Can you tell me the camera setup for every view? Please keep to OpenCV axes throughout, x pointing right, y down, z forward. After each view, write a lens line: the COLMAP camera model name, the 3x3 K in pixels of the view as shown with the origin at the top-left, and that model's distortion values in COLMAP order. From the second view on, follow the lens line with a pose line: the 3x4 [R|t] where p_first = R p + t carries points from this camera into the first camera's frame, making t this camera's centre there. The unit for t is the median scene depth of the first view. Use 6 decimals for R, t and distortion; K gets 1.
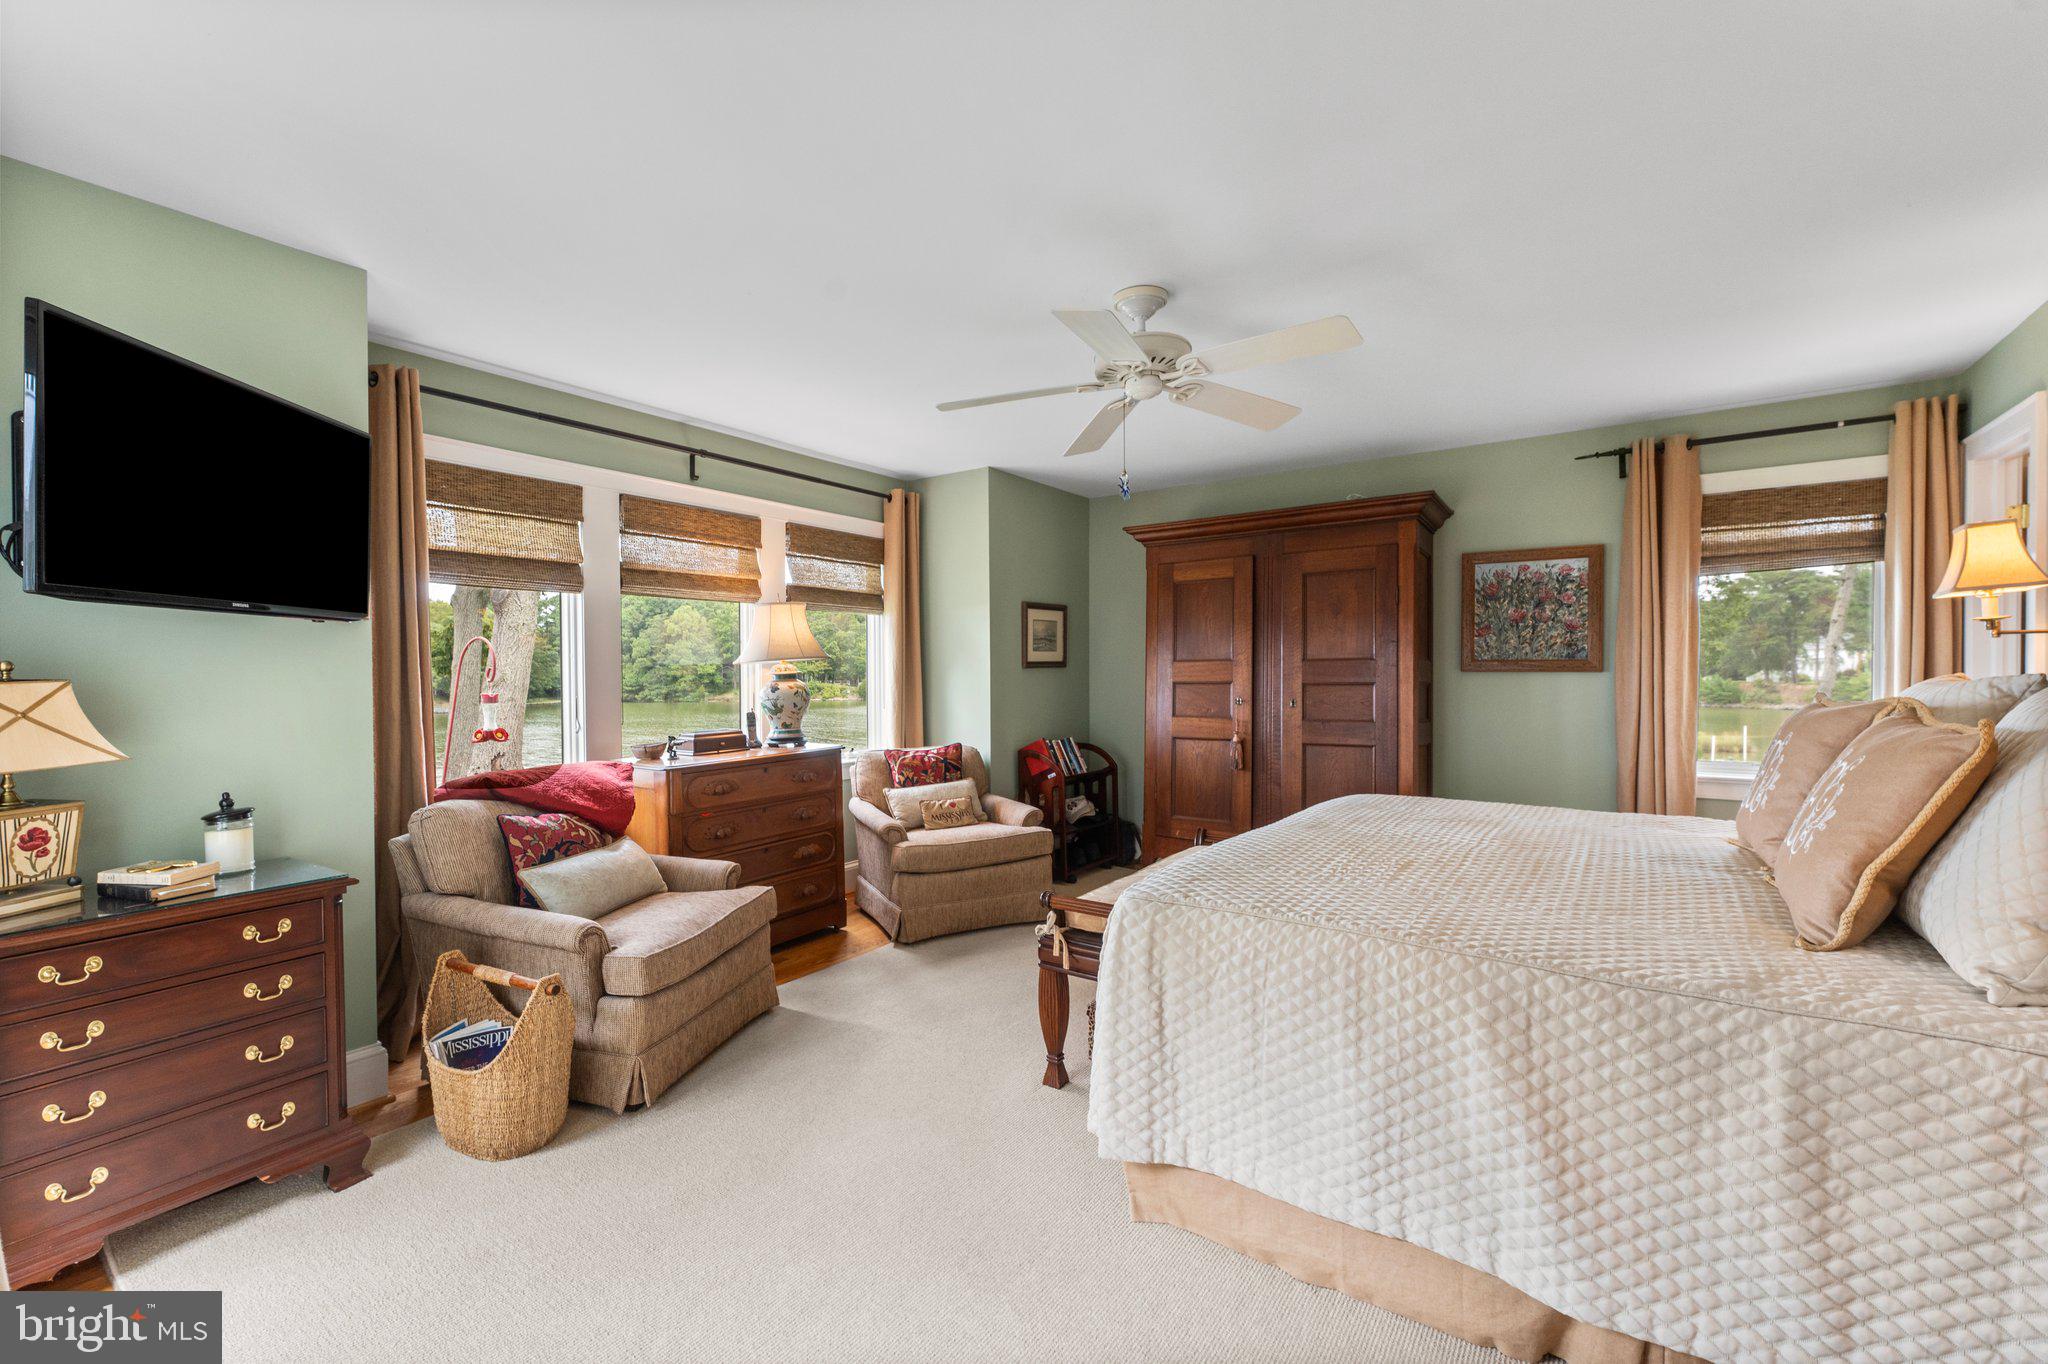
lens RADIAL K [[866.7, 0, 1026.3], [0, 866.7, 685.1], [0, 0, 1]] dist [-0.012771, 0.001614]
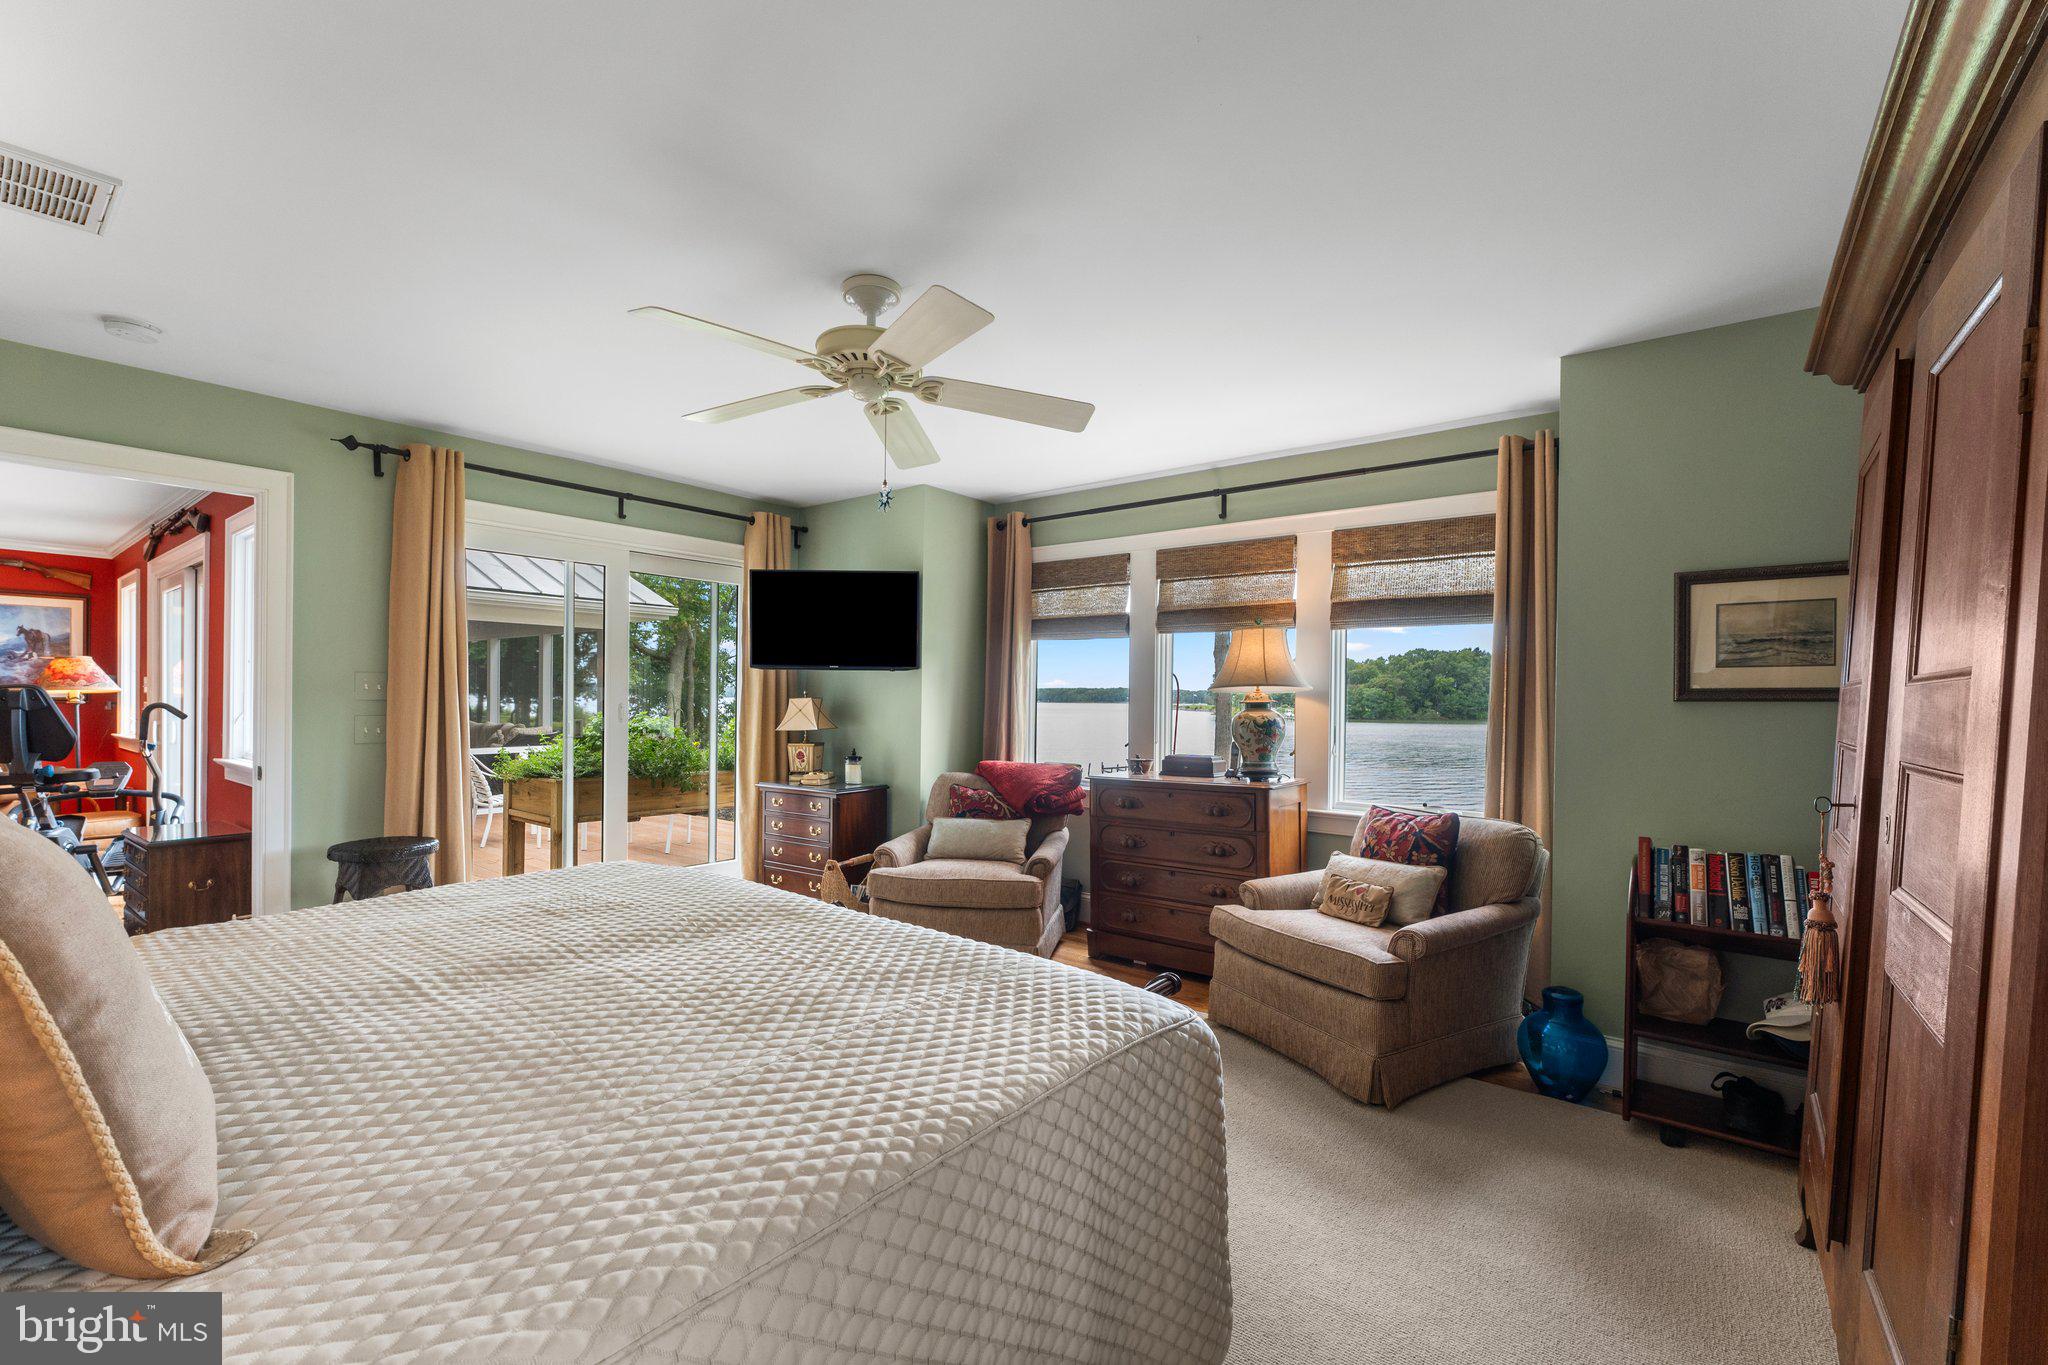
lens RADIAL K [[866.7, 0, 1027.6], [0, 866.7, 684.6], [0, 0, 1]] dist [-0.012771, 0.001614]
pose [[-0.049468, 0.008335, -0.998741, 0.692314], [-0.007779, 0.999932, 0.008730, -0.040120], [0.998745, 0.008201, -0.049400, 0.813284]]
